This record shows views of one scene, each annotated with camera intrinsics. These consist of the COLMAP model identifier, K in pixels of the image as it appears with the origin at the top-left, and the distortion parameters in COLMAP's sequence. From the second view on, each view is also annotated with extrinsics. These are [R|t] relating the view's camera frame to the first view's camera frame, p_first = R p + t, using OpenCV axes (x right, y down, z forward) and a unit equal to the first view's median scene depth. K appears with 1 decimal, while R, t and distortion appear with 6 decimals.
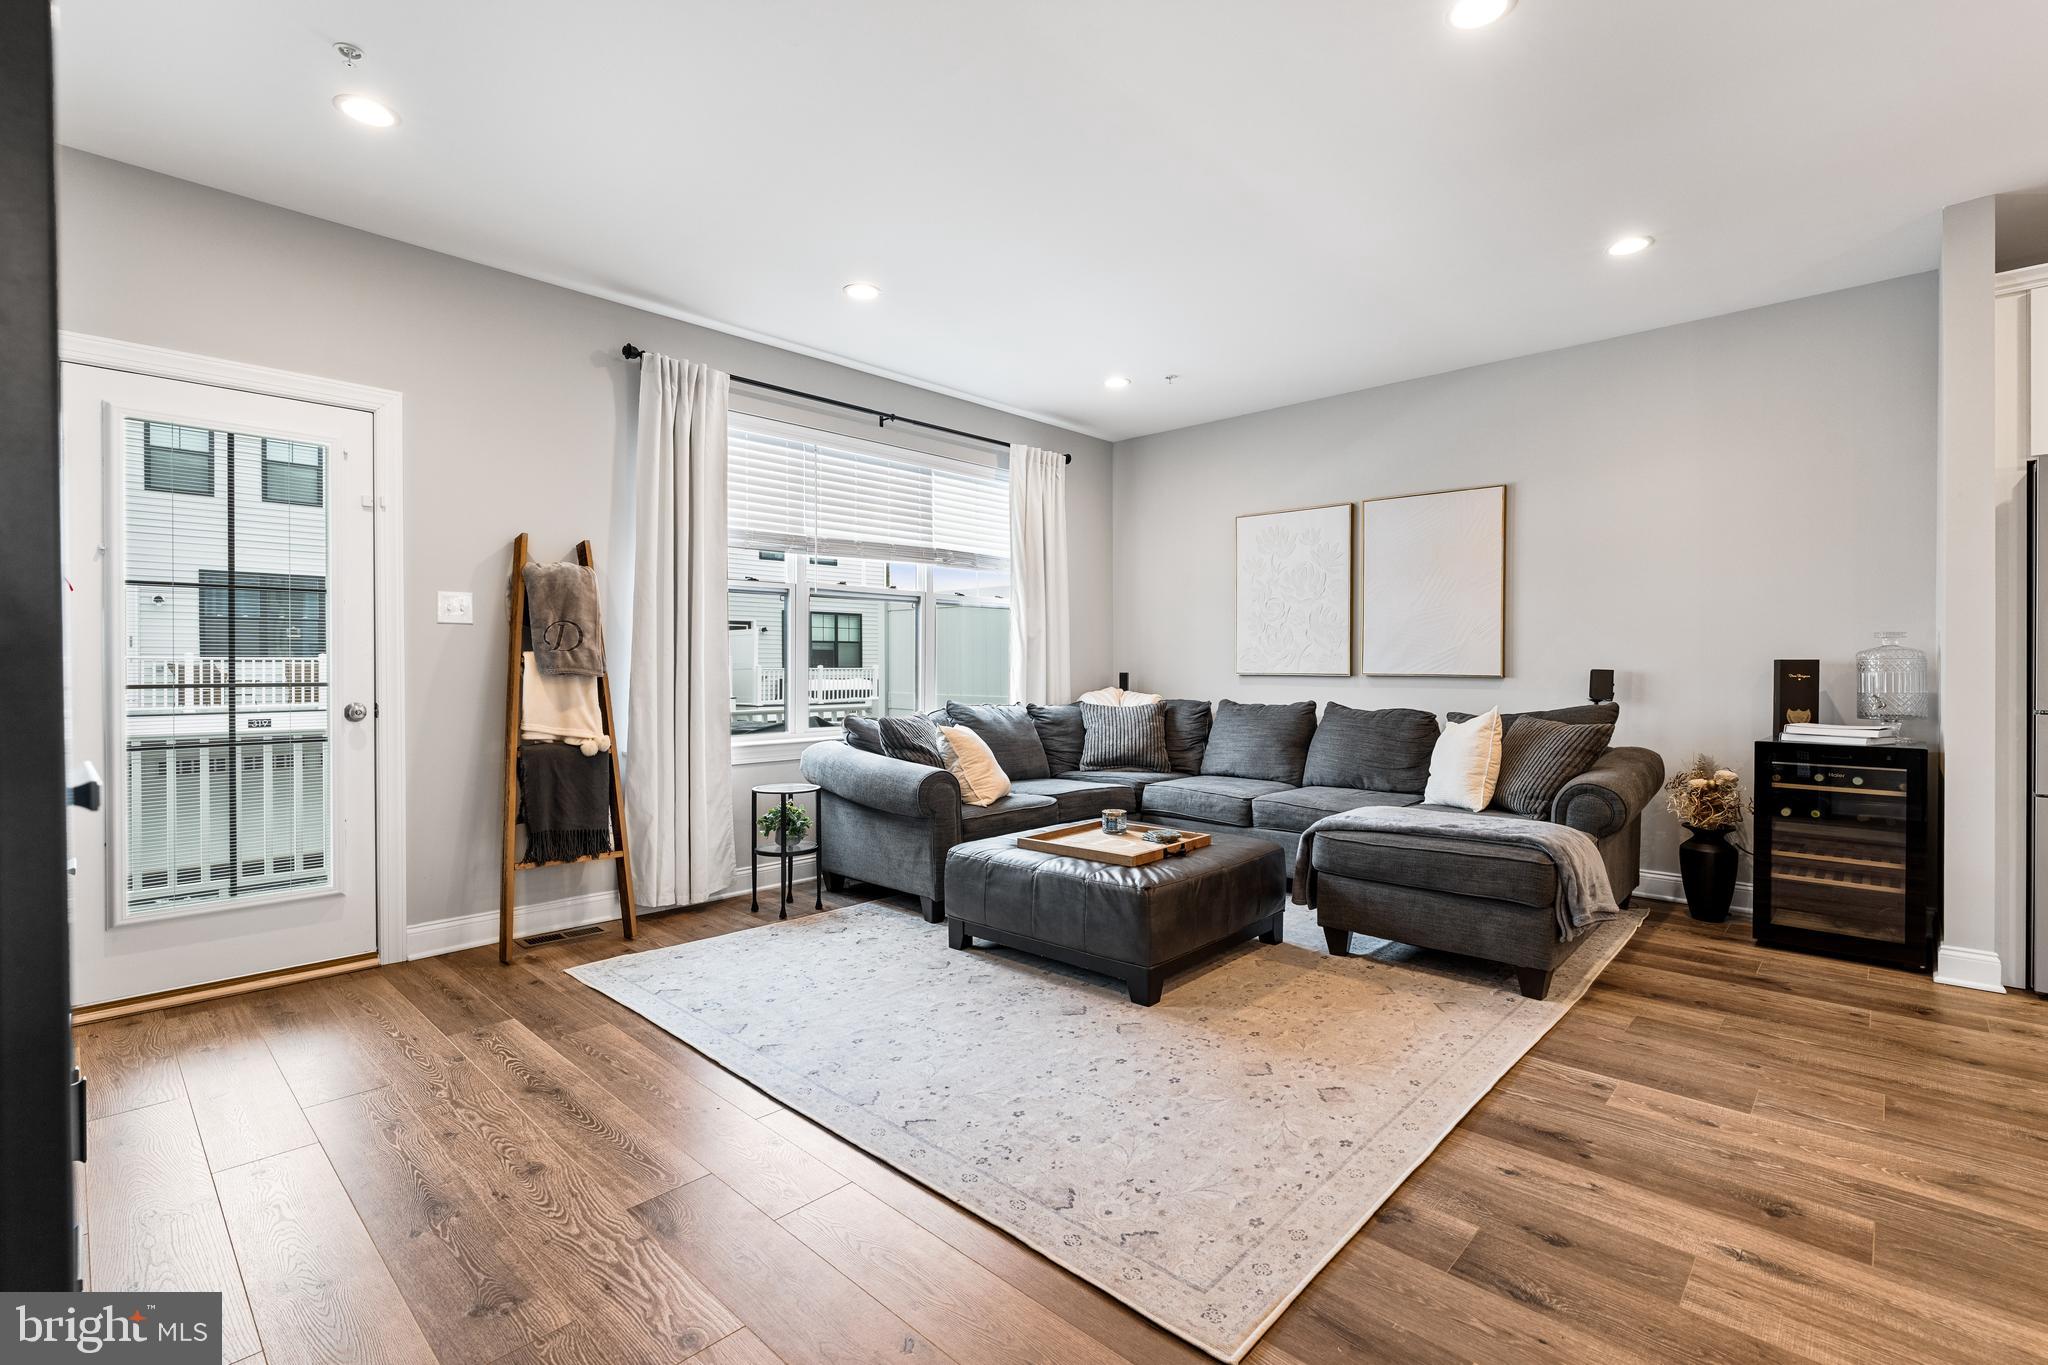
lens RADIAL K [[919.7, 0, 1030.8], [0, 919.7, 681.6], [0, 0, 1]] dist [-0.008806, 0.003049]
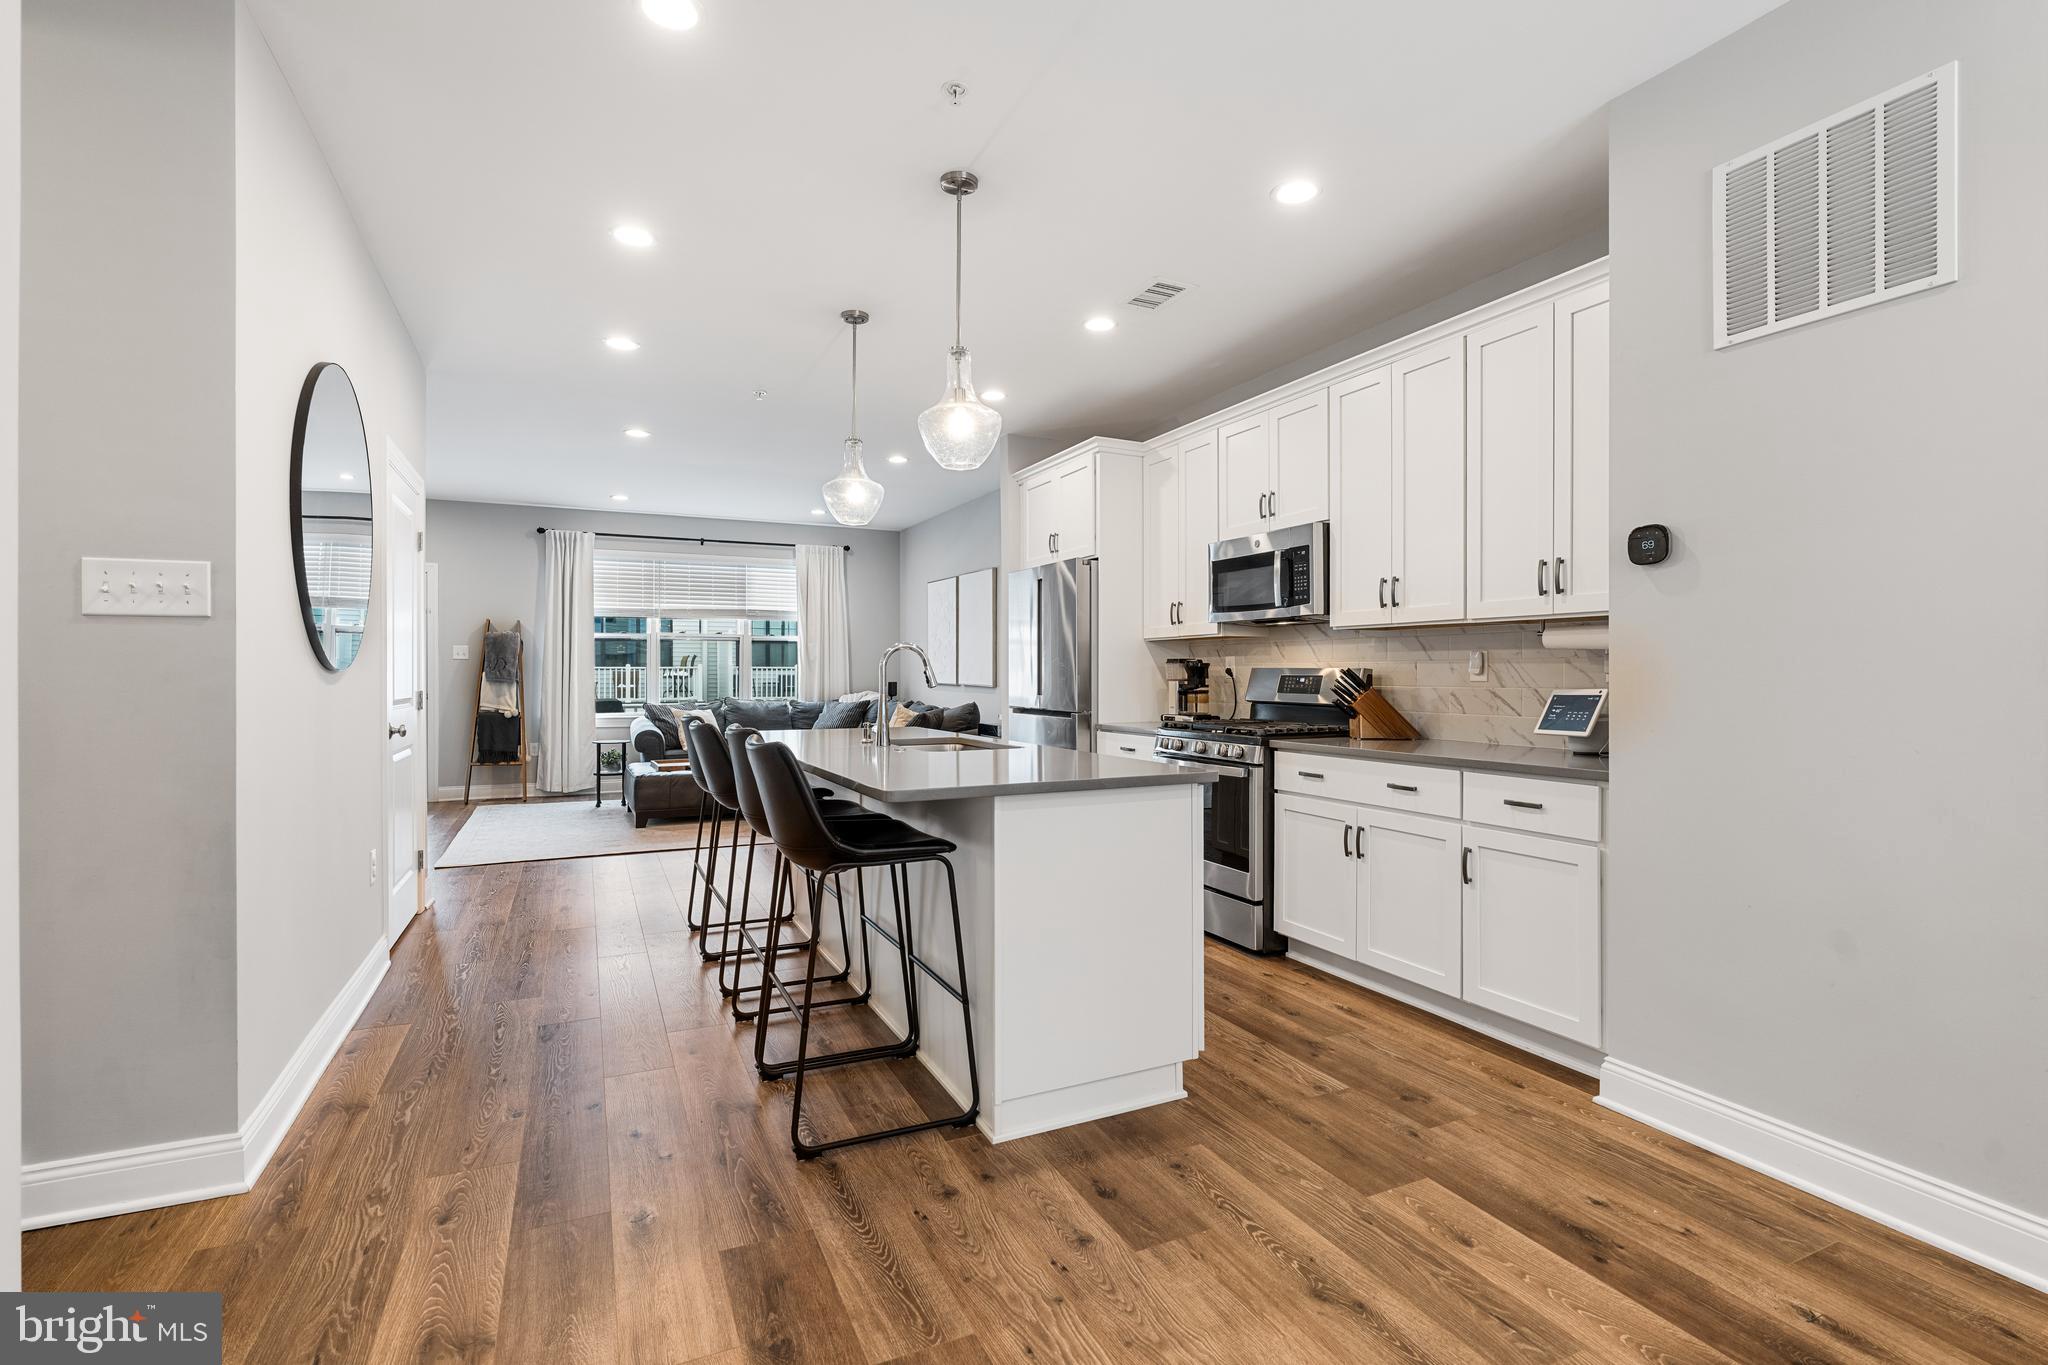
lens RADIAL K [[919.7, 0, 1027.8], [0, 919.7, 673.4], [0, 0, 1]] dist [-0.008806, 0.003049]
pose [[0.935915, 0.003824, -0.352205, 1.481725], [-0.010023, 0.999825, -0.015778, -0.005100], [0.352083, 0.018297, 0.935790, -0.639141]]
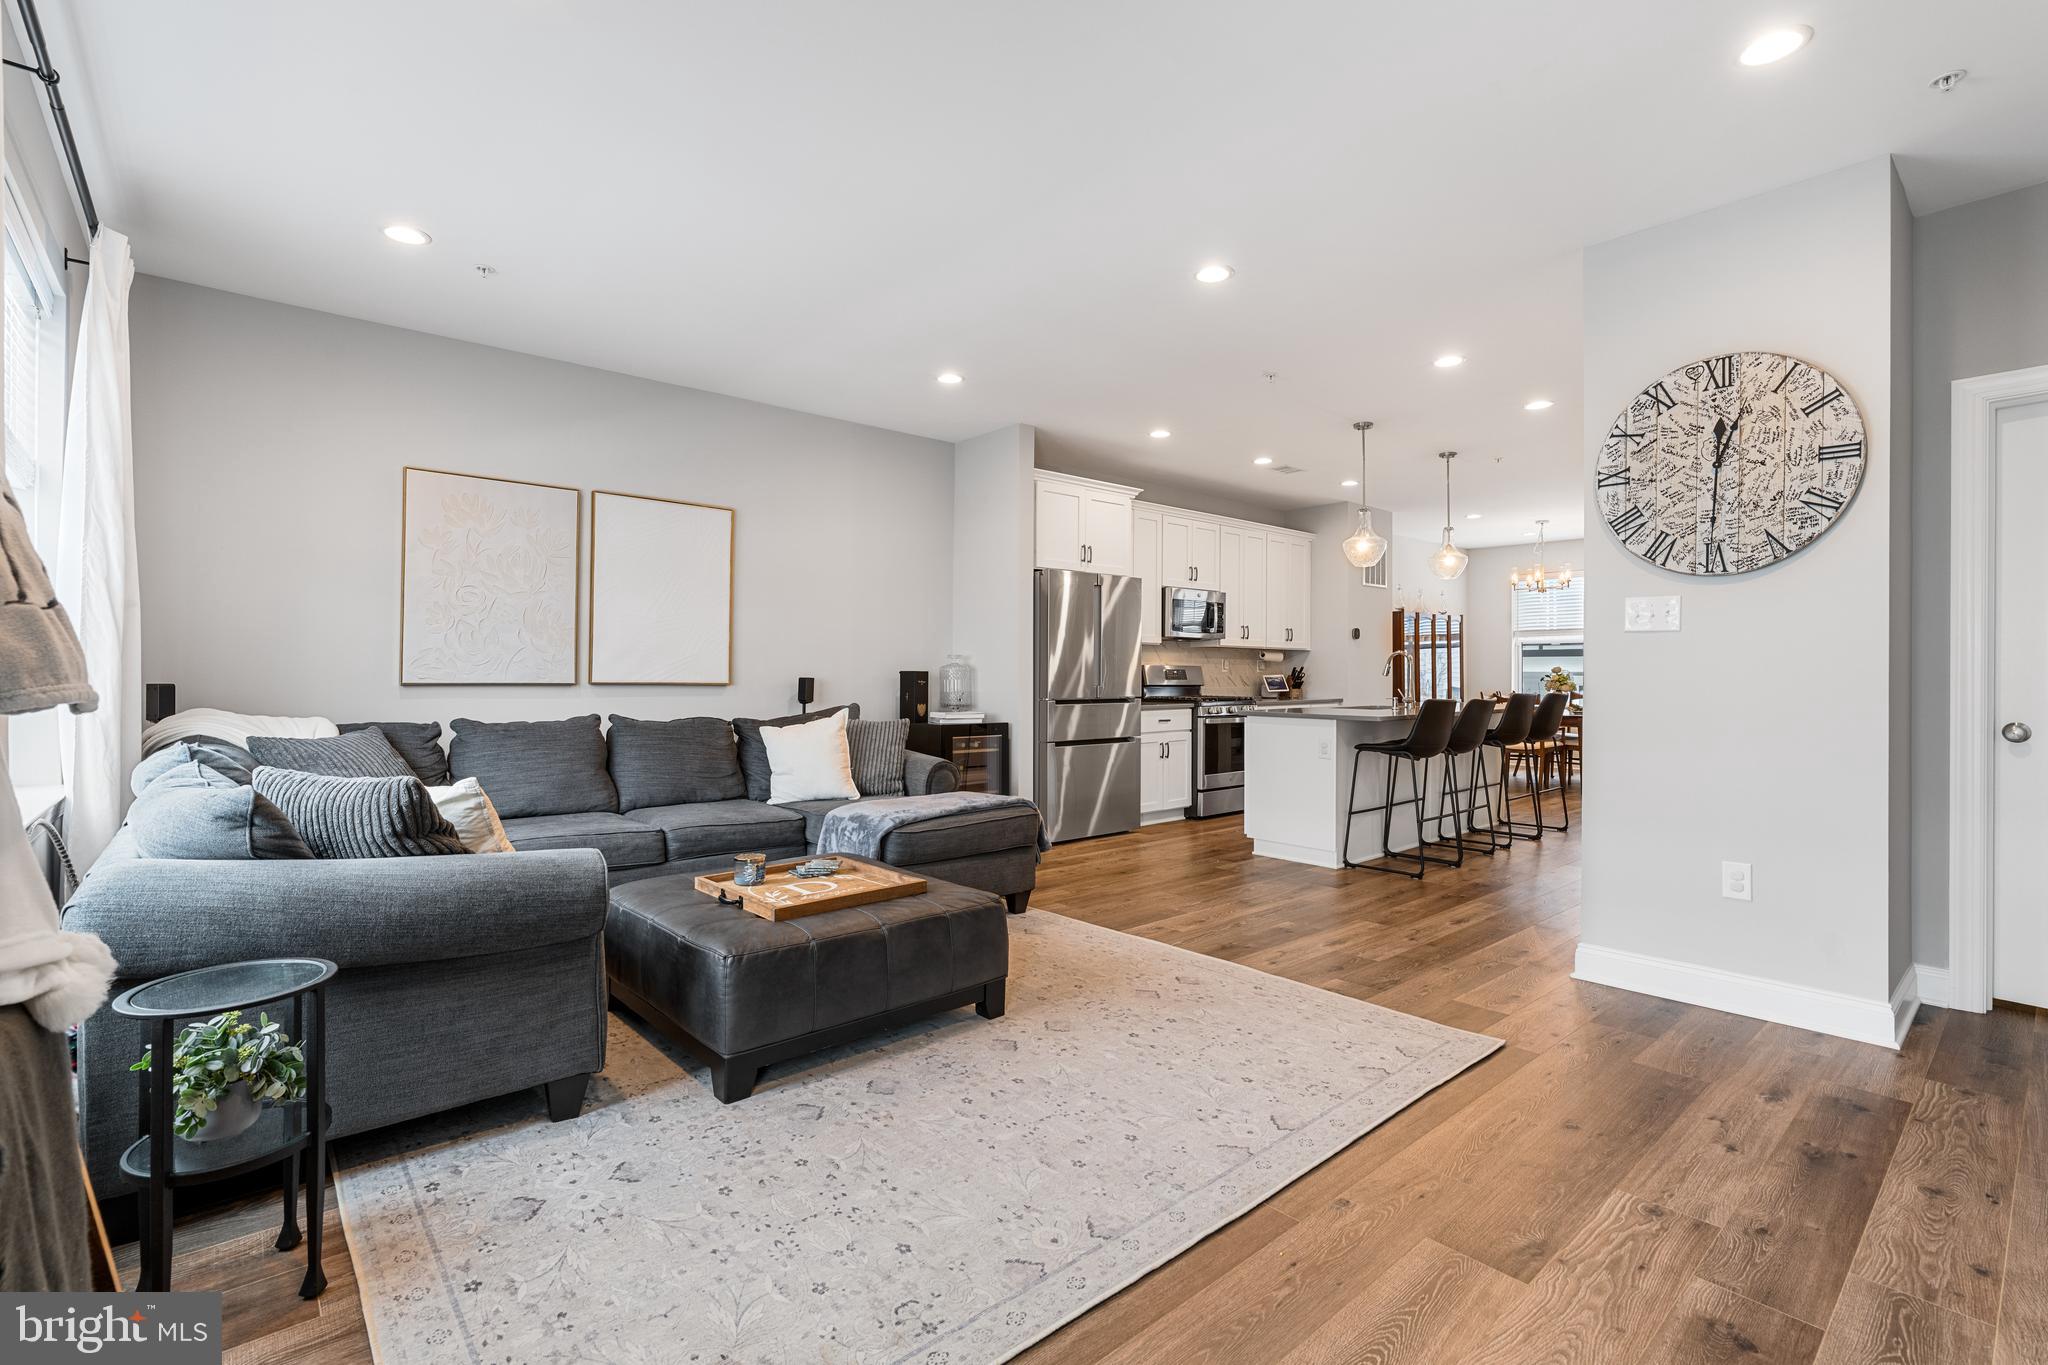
lens RADIAL K [[919.7, 0, 1015.9], [0, 919.7, 679.6], [0, 0, 1]] dist [-0.008806, 0.003049]
pose [[0.103370, -0.004619, 0.994632, -0.702854], [0.012838, 0.999912, 0.003309, -0.012905], [-0.994560, 0.012427, 0.103420, 0.710505]]
